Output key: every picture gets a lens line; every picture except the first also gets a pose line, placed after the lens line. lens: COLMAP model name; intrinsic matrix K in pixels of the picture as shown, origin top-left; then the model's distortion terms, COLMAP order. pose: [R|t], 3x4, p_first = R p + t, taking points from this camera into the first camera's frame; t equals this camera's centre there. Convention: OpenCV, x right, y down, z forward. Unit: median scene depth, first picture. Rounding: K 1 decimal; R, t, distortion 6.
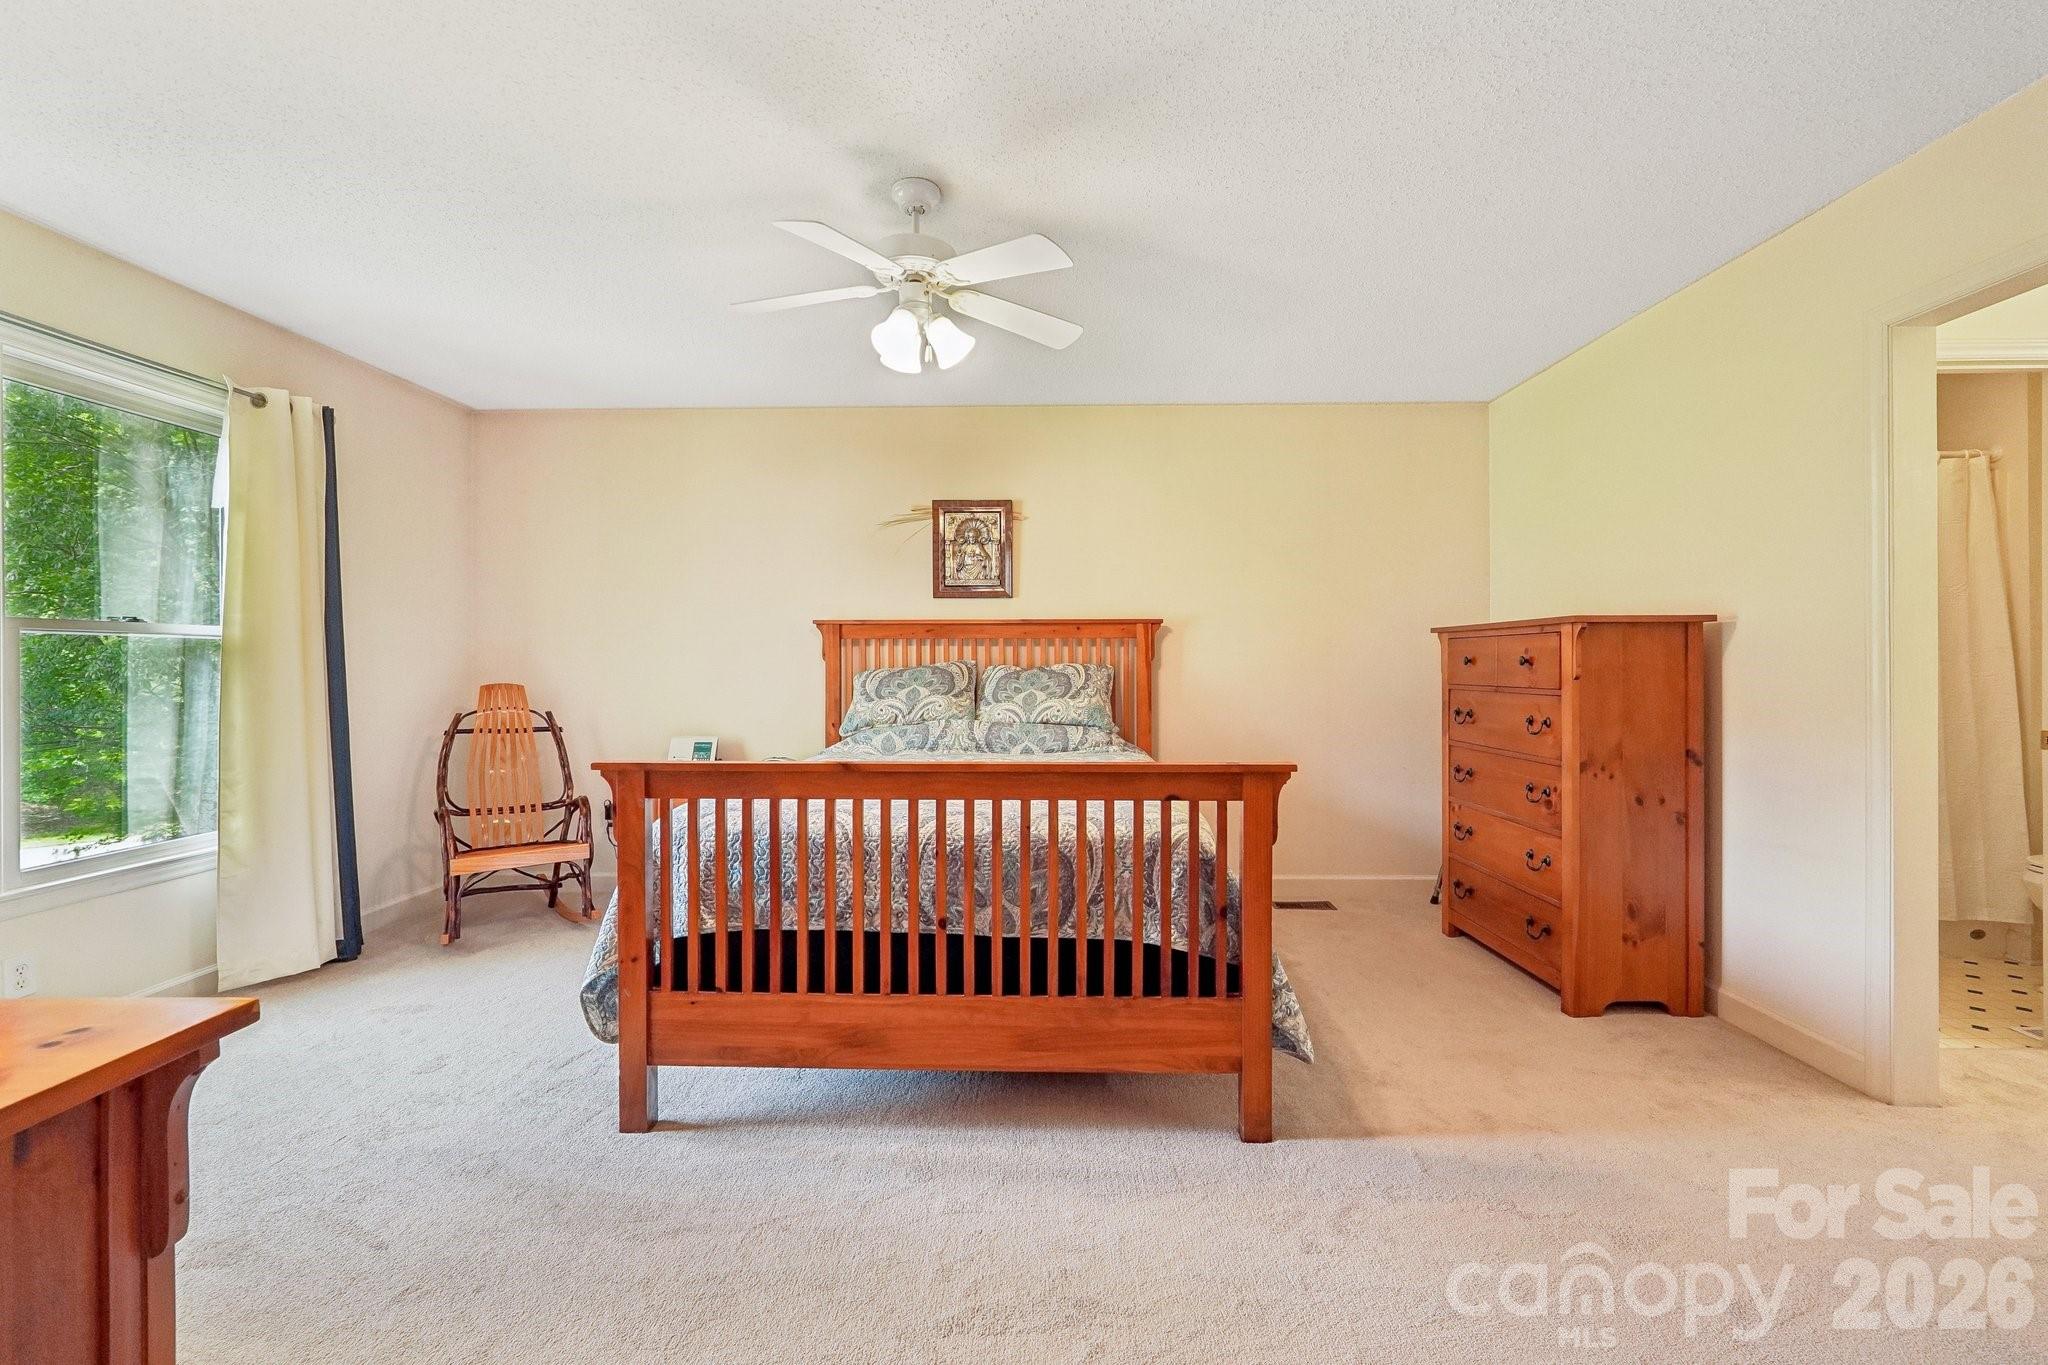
lens RADIAL K [[875.6, 0, 1023.8], [0, 875.6, 674.6], [0, 0, 1]] dist [-0.019977, 0.008067]
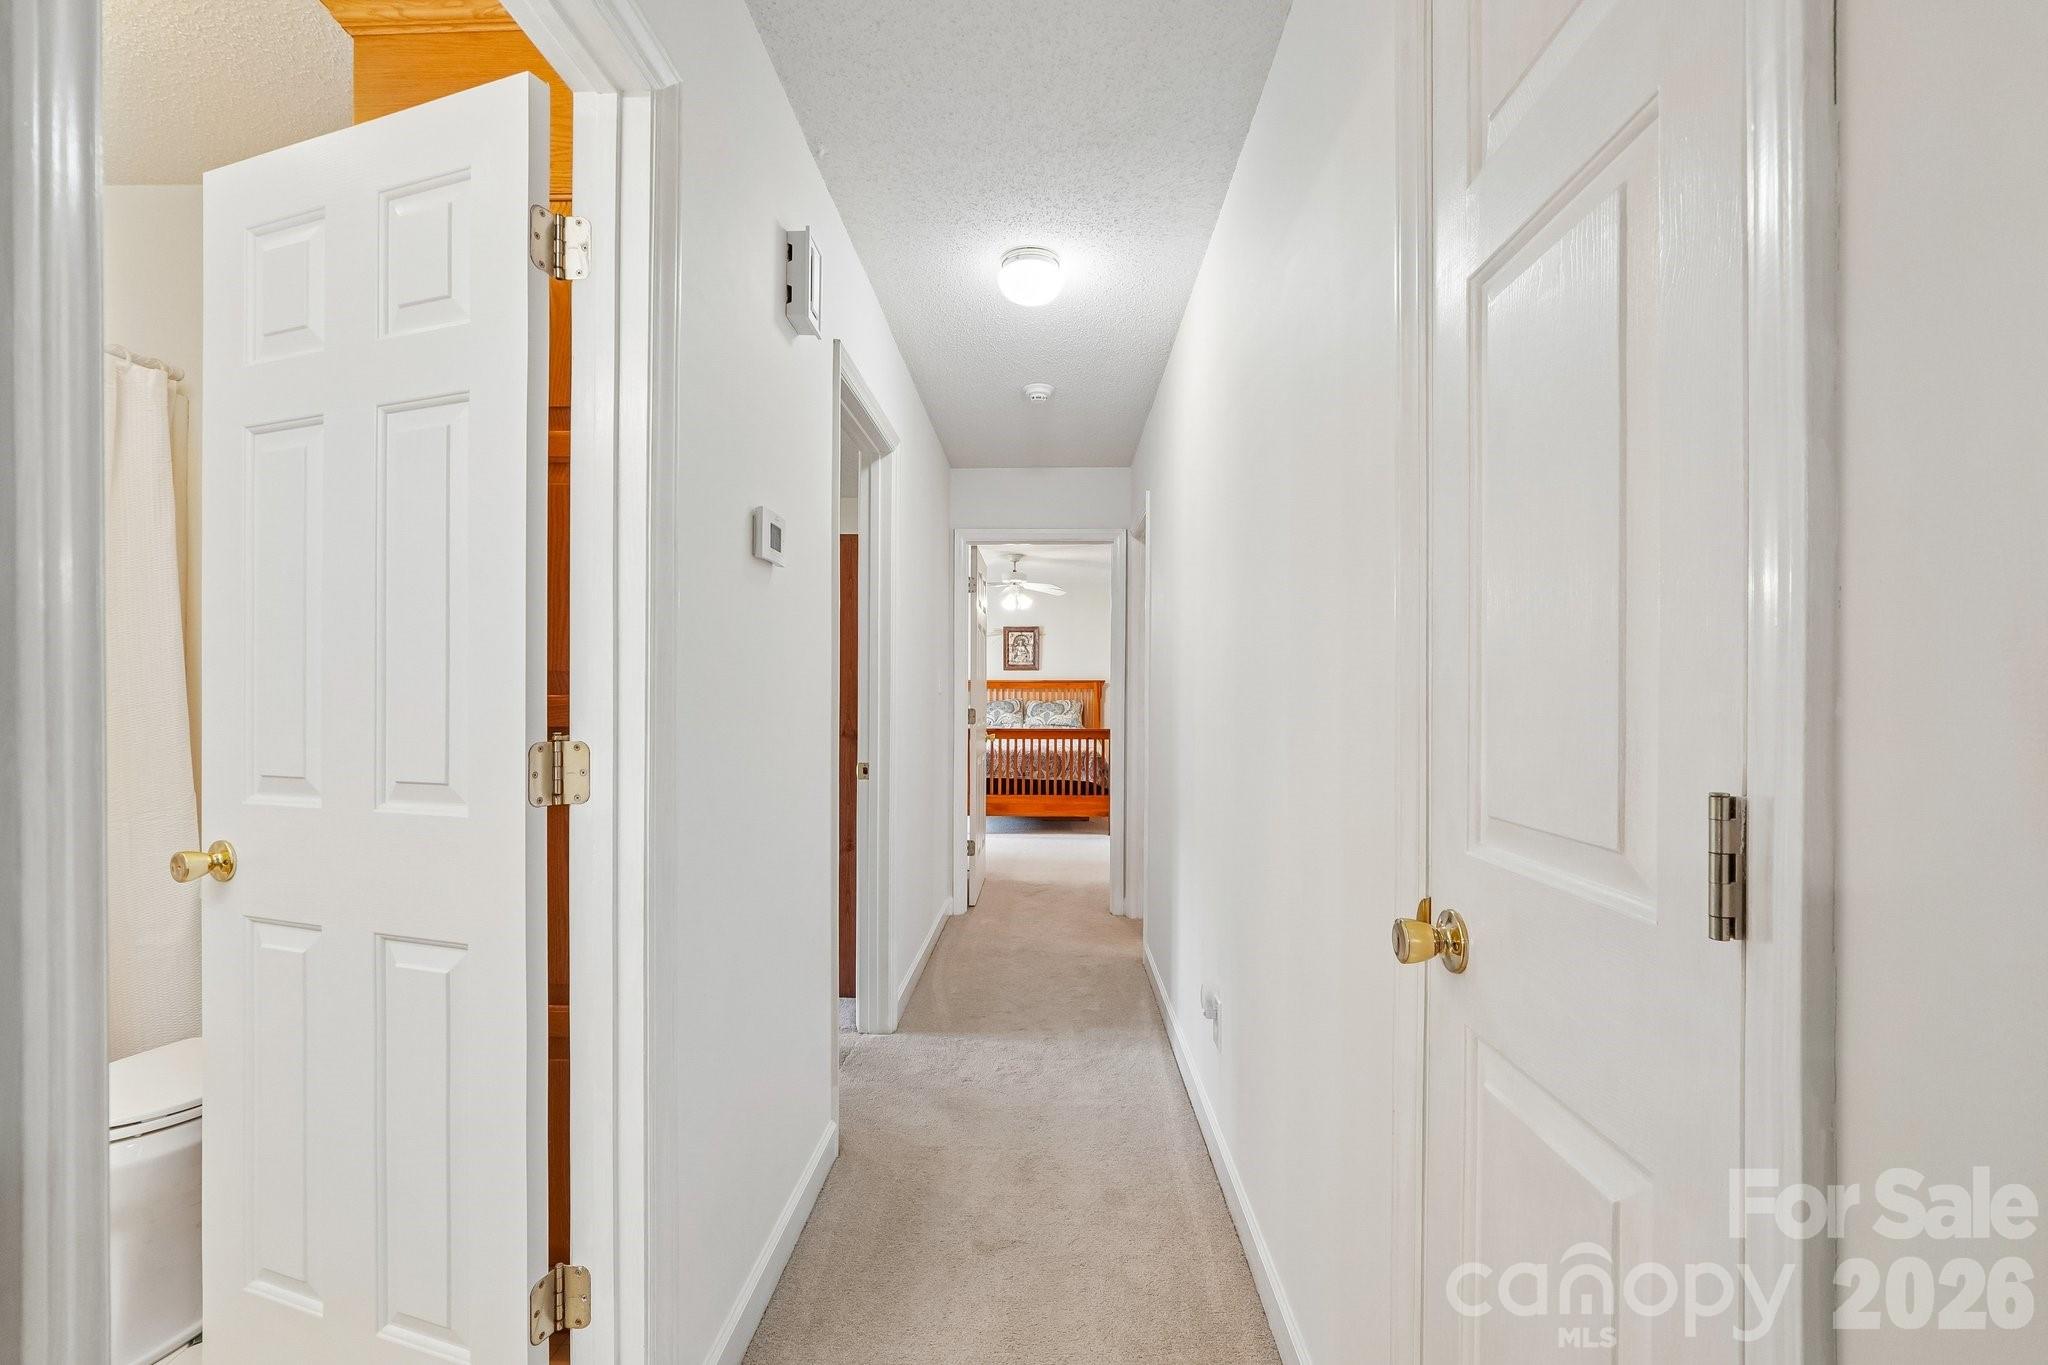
lens RADIAL K [[876.0, 0, 1031.0], [0, 876.0, 676.9], [0, 0, 1]] dist [-0.020398, 0.008473]
pose [[0.999991, 0.004225, -0.000926, -0.062536], [-0.004253, 0.999459, -0.032604, 0.004487], [0.000788, 0.032608, 0.999468, -2.514894]]
